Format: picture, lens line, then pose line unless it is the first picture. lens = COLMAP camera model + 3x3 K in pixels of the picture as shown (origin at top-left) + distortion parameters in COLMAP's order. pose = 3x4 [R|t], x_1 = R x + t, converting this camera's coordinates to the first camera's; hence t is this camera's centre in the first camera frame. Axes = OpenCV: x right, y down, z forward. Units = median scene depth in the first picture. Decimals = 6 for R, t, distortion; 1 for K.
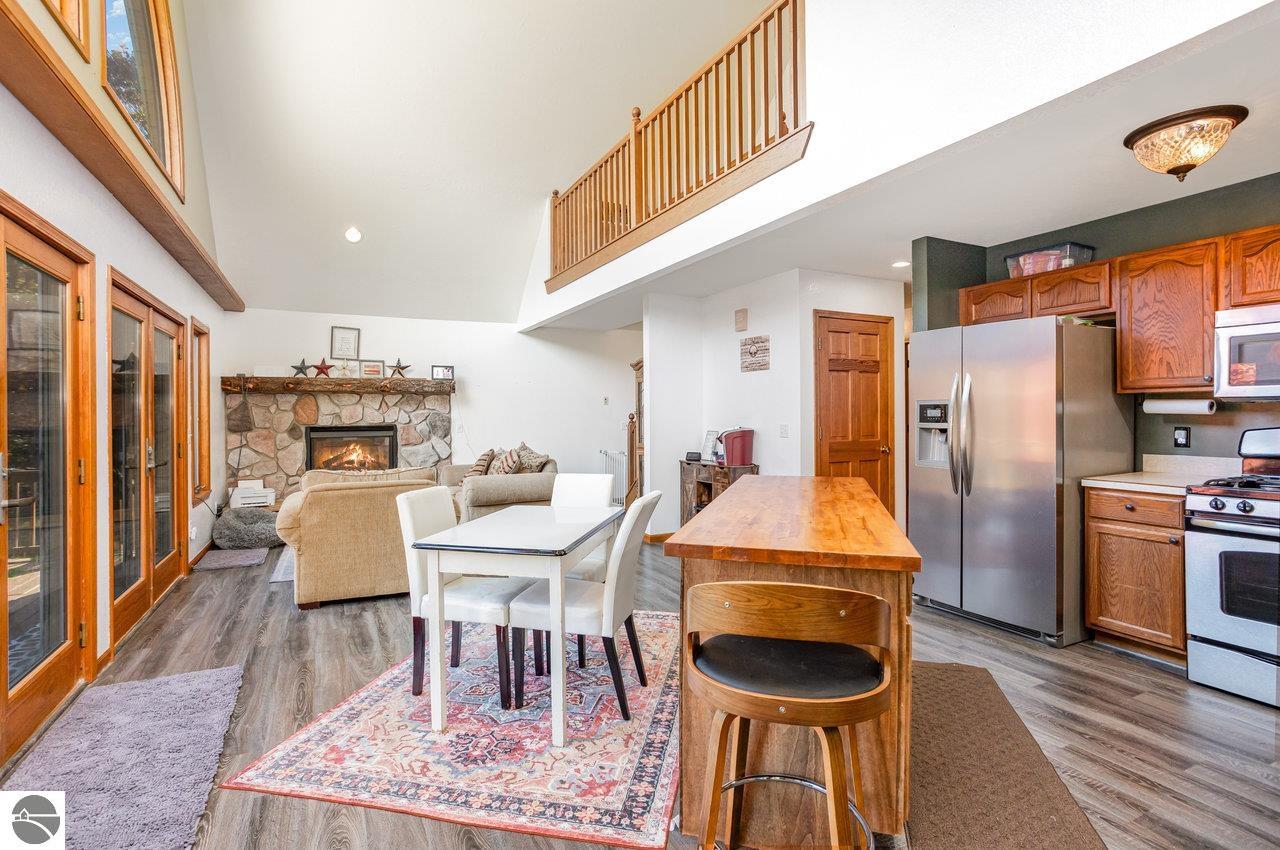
lens RADIAL K [[624.3, 0, 625.2], [0, 624.3, 415.8], [0, 0, 1]] dist [-0.050911, 0.031723]
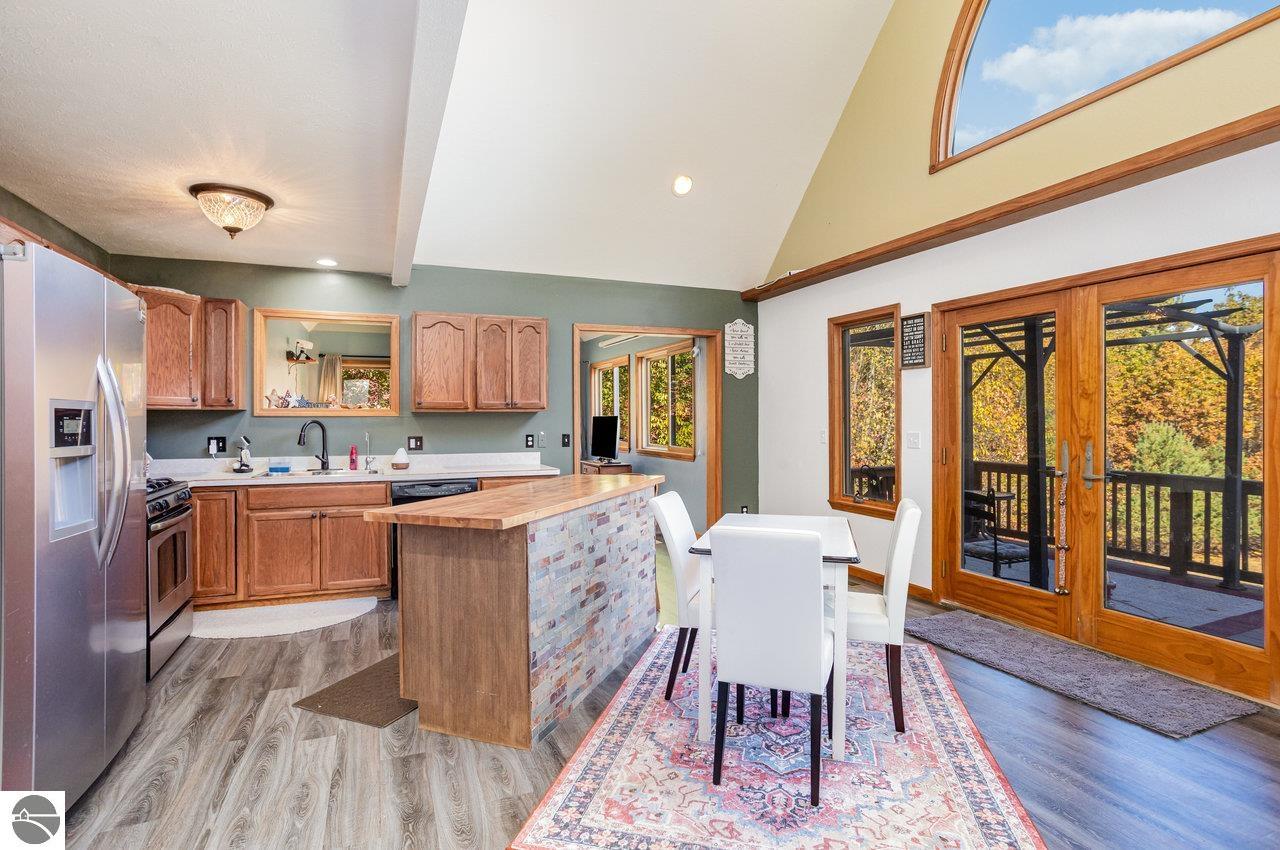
lens RADIAL K [[631.8, 0, 633.6], [0, 631.8, 419.4], [0, 0, 1]] dist [-0.061651, 0.039853]
pose [[-0.997941, 0.010405, 0.063286, 0.013513], [0.010326, 0.999945, -0.001585, -0.005097], [-0.063299, -0.000928, -0.997994, 1.468834]]
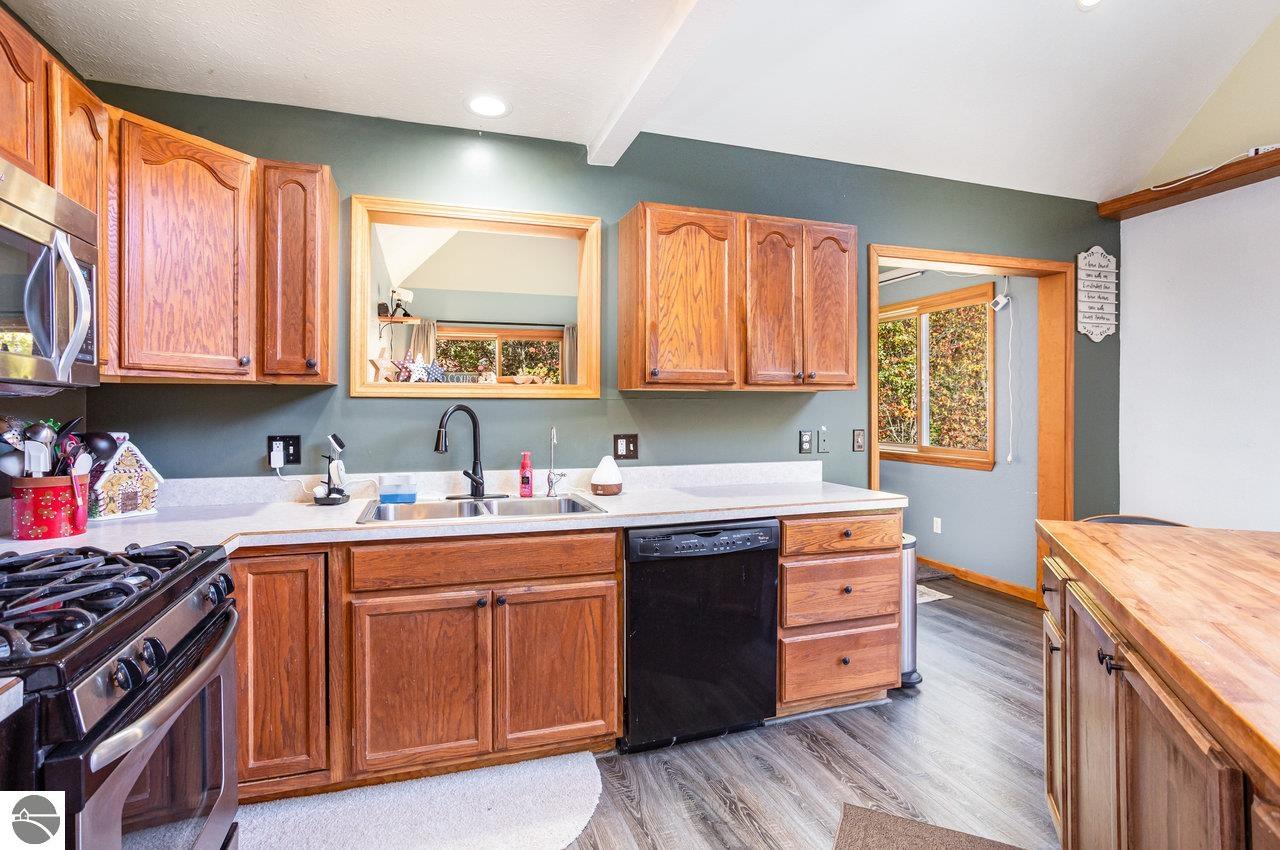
lens RADIAL K [[636.5, 0, 637.3], [0, 636.5, 407.8], [0, 0, 1]] dist [-0.065881, 0.041701]
pose [[-0.992004, 0.006852, 0.126024, 0.443636], [0.006765, 0.999976, -0.001120, -0.006466], [-0.126029, -0.000259, -0.992027, 0.928327]]
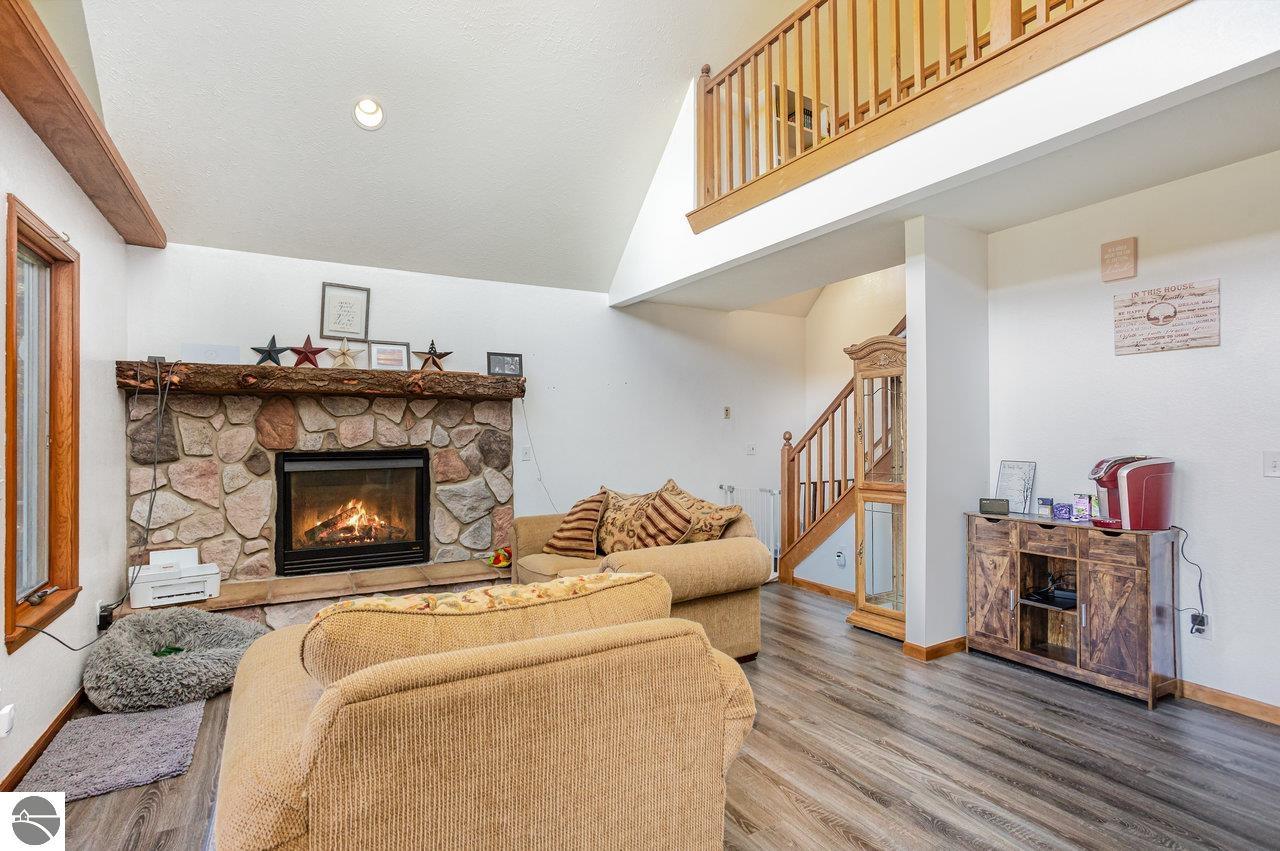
lens RADIAL K [[631.8, 0, 633.6], [0, 631.8, 419.9], [0, 0, 1]] dist [-0.061651, 0.039853]
pose [[0.997538, 0.002242, 0.070088, -0.413560], [-0.000741, 0.999770, -0.021445, -0.001995], [-0.070119, 0.021340, 0.997310, 0.727835]]
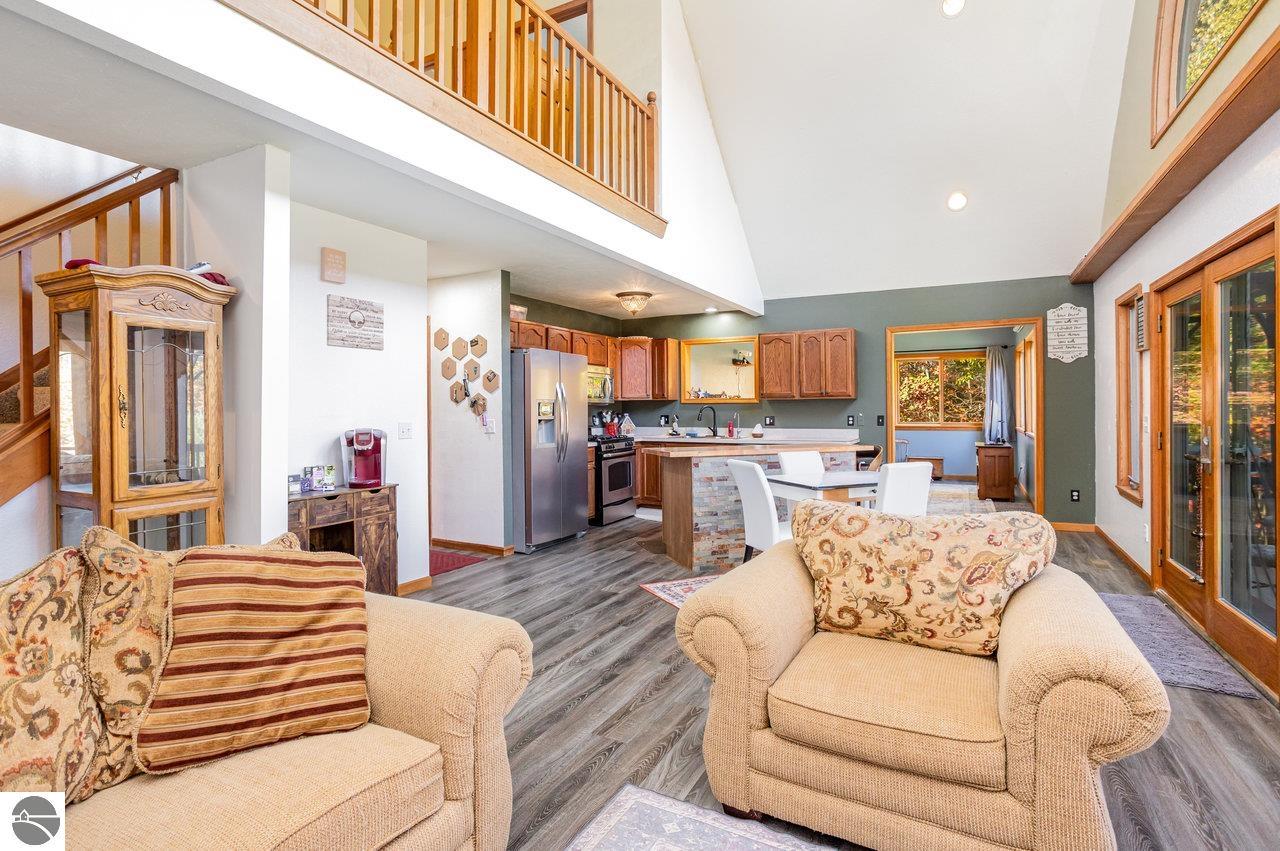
lens RADIAL K [[631.8, 0, 633.6], [0, 631.8, 419.9], [0, 0, 1]] dist [-0.061651, 0.039853]
pose [[-0.587949, -0.004290, 0.808886, -0.778618], [0.011671, 0.999837, 0.013786, 0.003011], [-0.808813, 0.017546, -0.587804, 1.679599]]
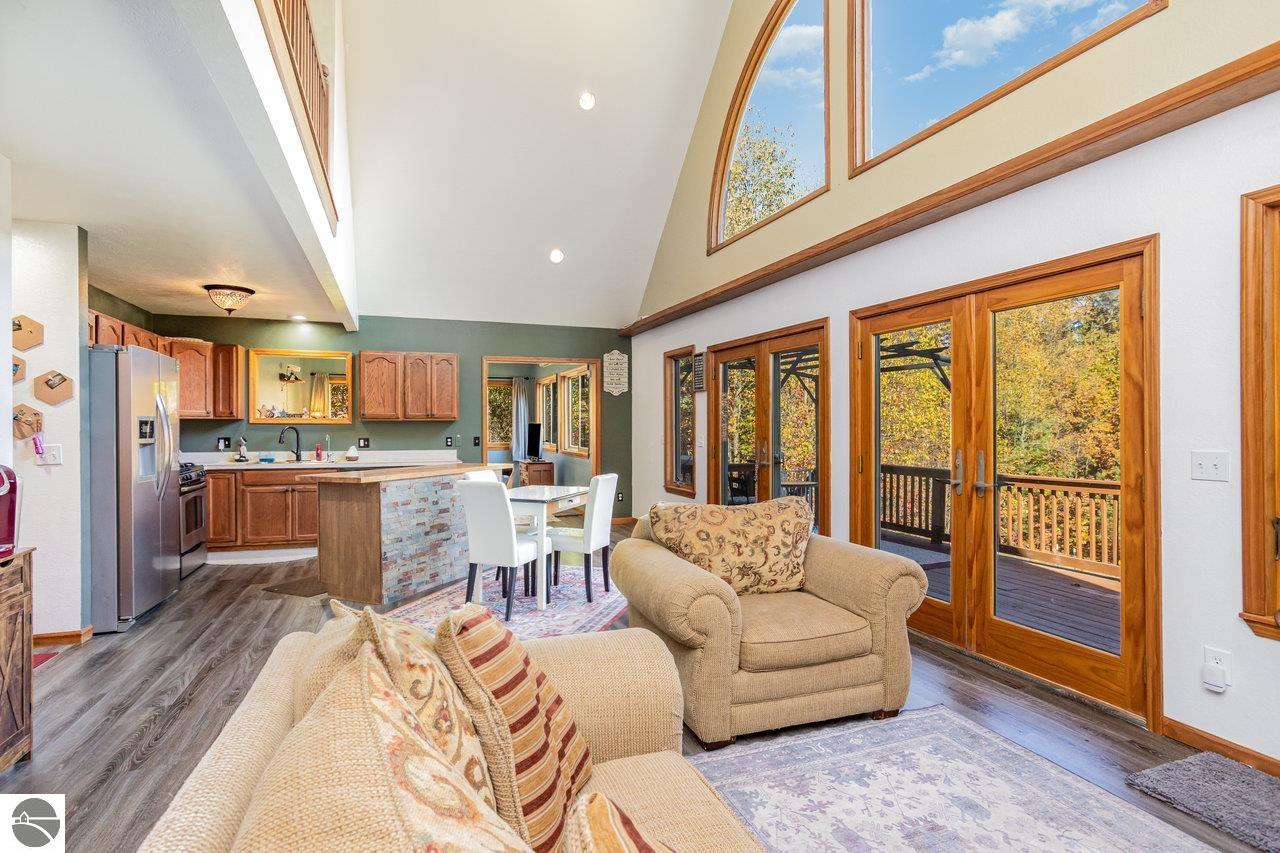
lens RADIAL K [[634.8, 0, 642.7], [0, 634.8, 433.8], [0, 0, 1]] dist [-0.069881, 0.041183]
pose [[-0.996778, 0.006472, 0.079945, -0.411597], [0.007294, 0.999923, 0.010000, -0.000812], [-0.079875, 0.010551, -0.996749, 1.960848]]
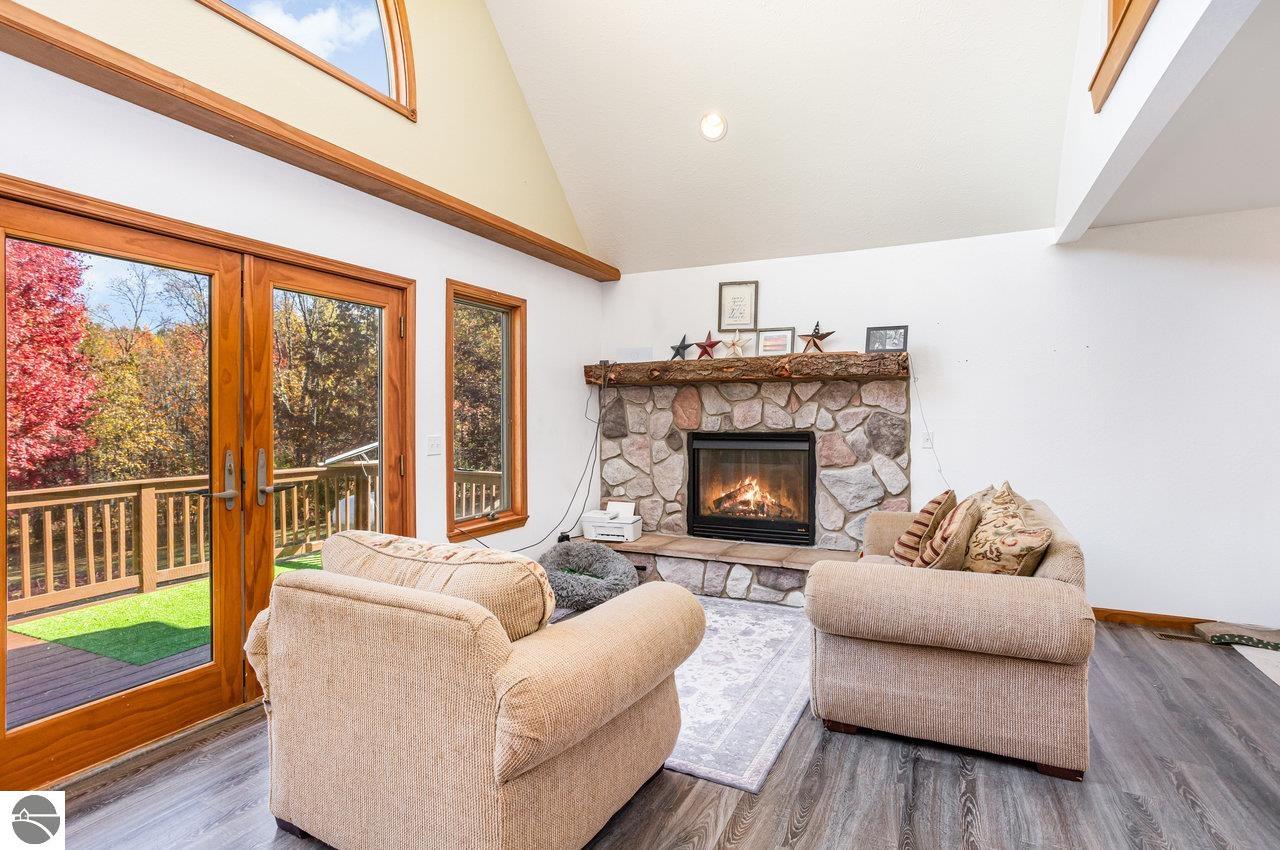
lens RADIAL K [[631.8, 0, 633.6], [0, 631.8, 419.4], [0, 0, 1]] dist [-0.061651, 0.039853]
pose [[0.607824, 0.008144, -0.794030, 0.019536], [-0.001106, 0.999955, 0.009410, -0.006880], [0.794071, -0.004842, 0.607806, 0.961431]]
